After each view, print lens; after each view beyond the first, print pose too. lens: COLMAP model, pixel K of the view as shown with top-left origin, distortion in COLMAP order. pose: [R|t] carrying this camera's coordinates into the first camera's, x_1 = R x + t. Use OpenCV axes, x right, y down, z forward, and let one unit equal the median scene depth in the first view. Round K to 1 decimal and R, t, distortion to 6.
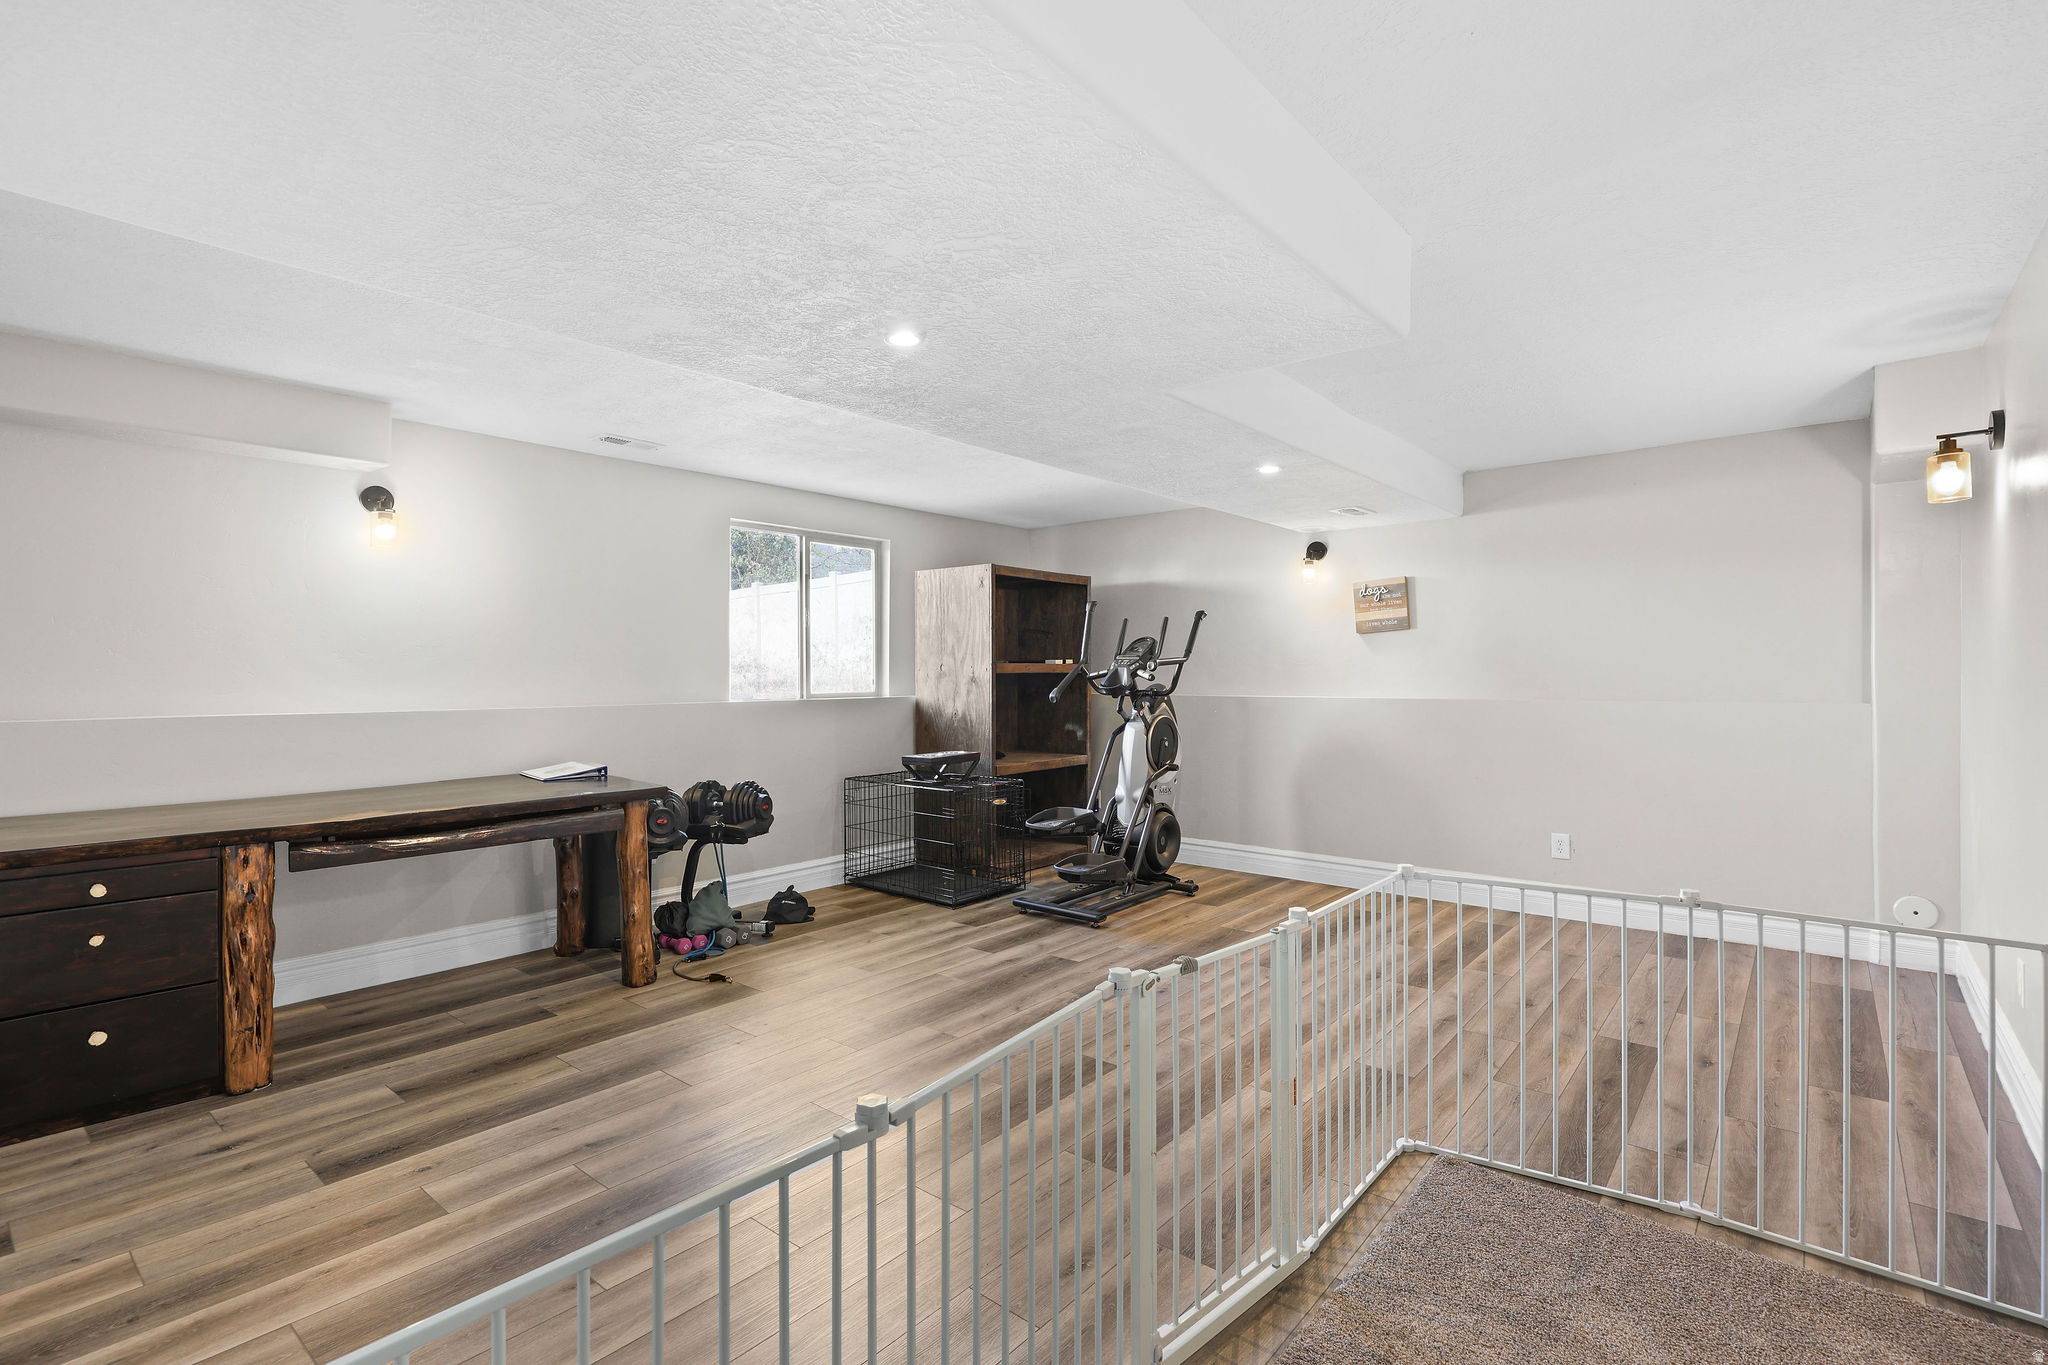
lens RADIAL K [[927.1, 0, 1015.6], [0, 927.1, 677.3], [0, 0, 1]] dist [-0.002180, 0.000674]
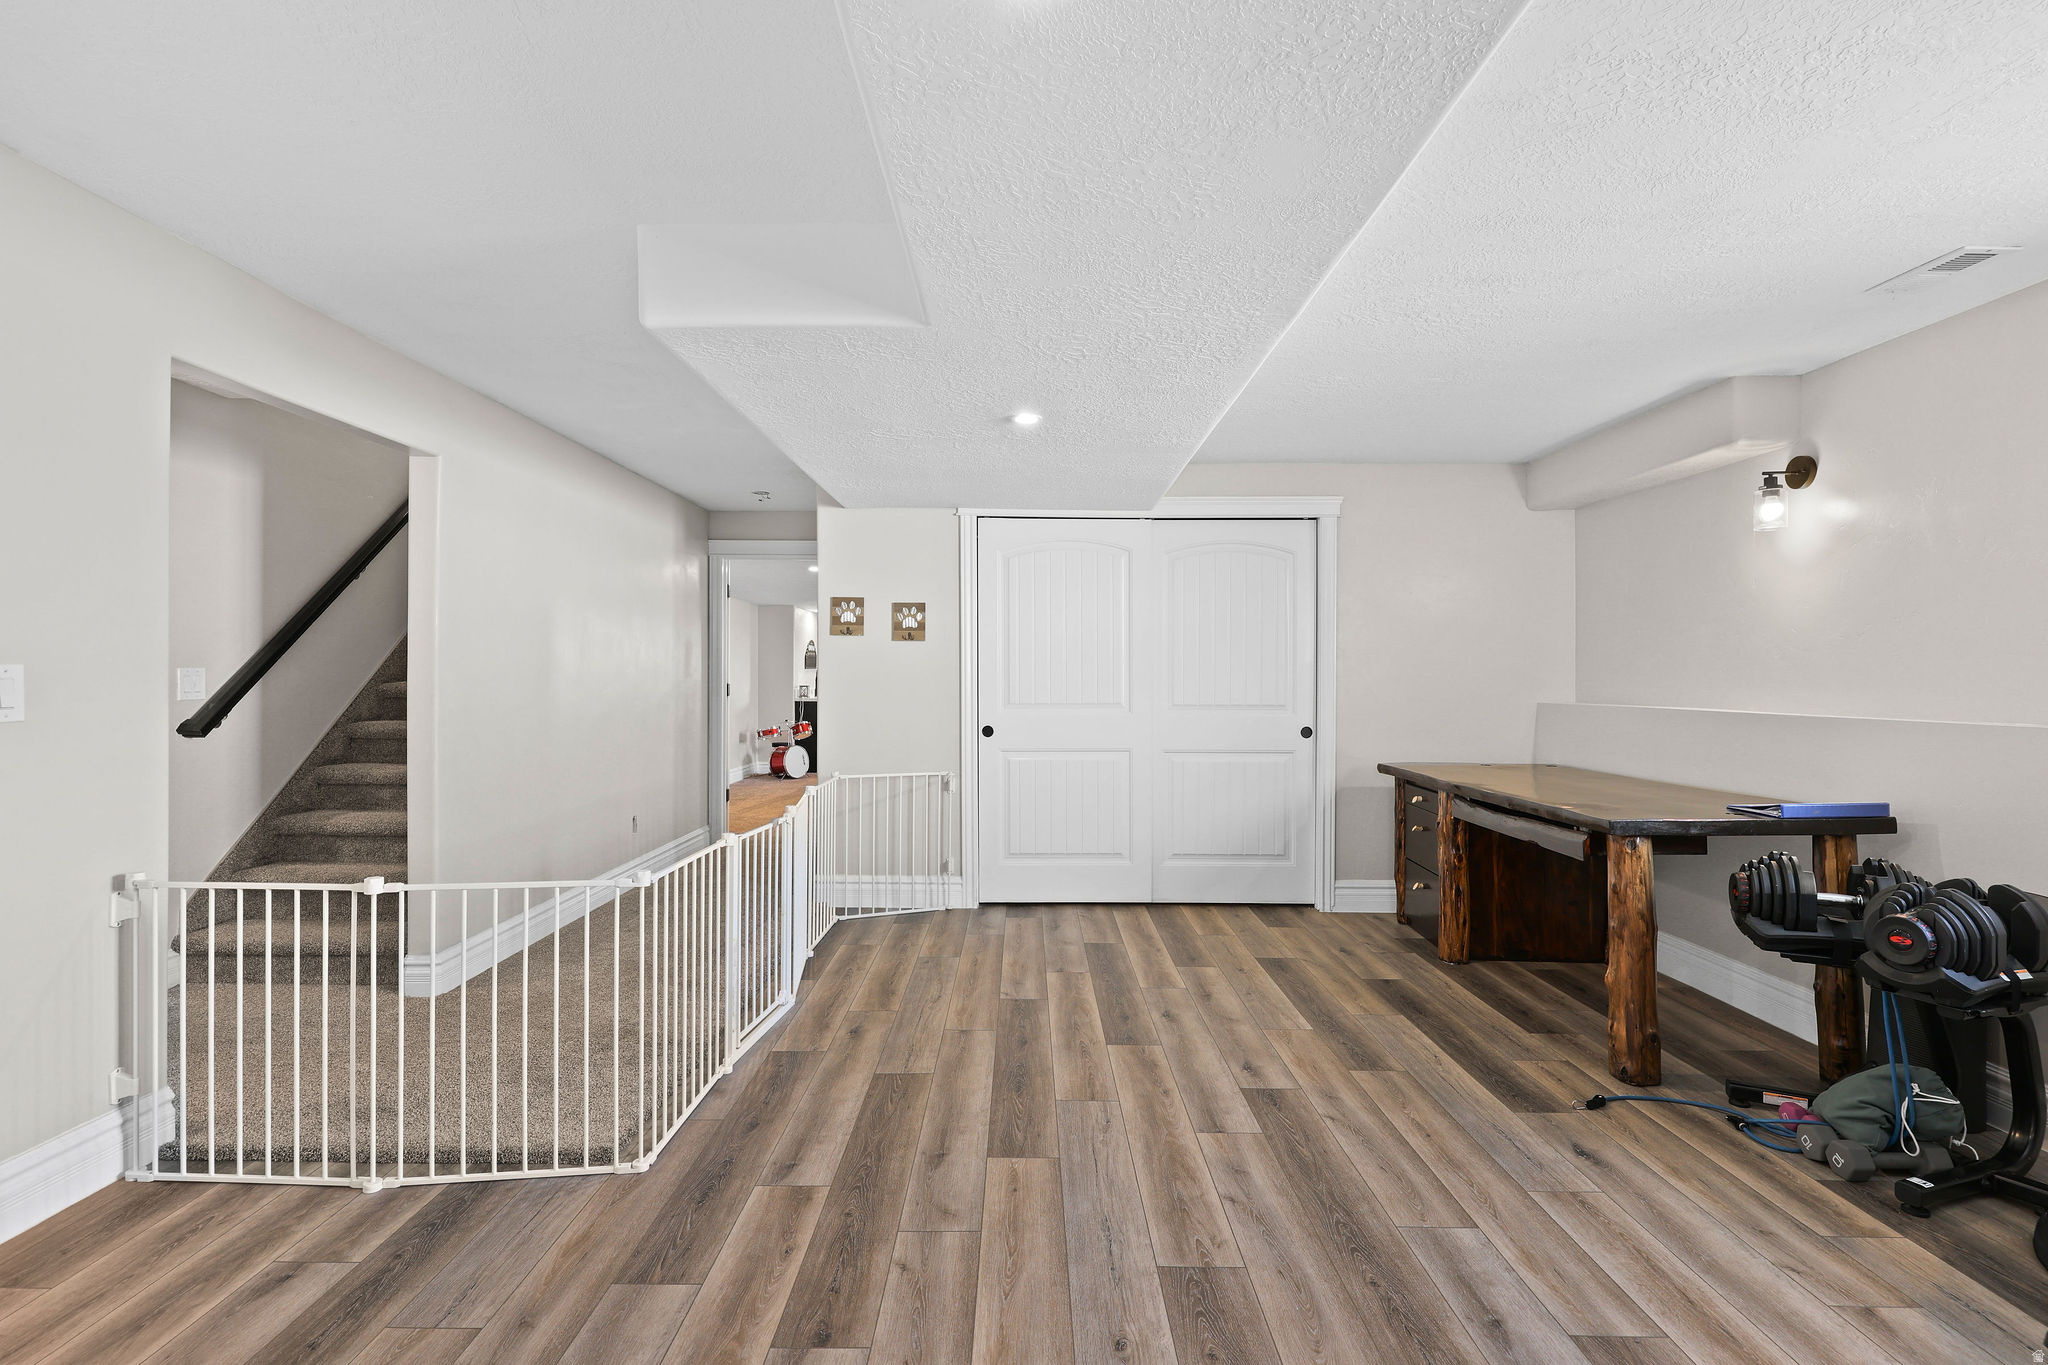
lens RADIAL K [[1020.7, 0, 1018.1], [0, 1020.7, 678.2], [0, 0, 1]] dist [0.007055, 0.000761]
pose [[-0.770871, 0.002382, -0.636986, 0.607577], [-0.001653, 0.999982, 0.005741, 0.000446], [0.636989, 0.005479, -0.770854, 1.579586]]
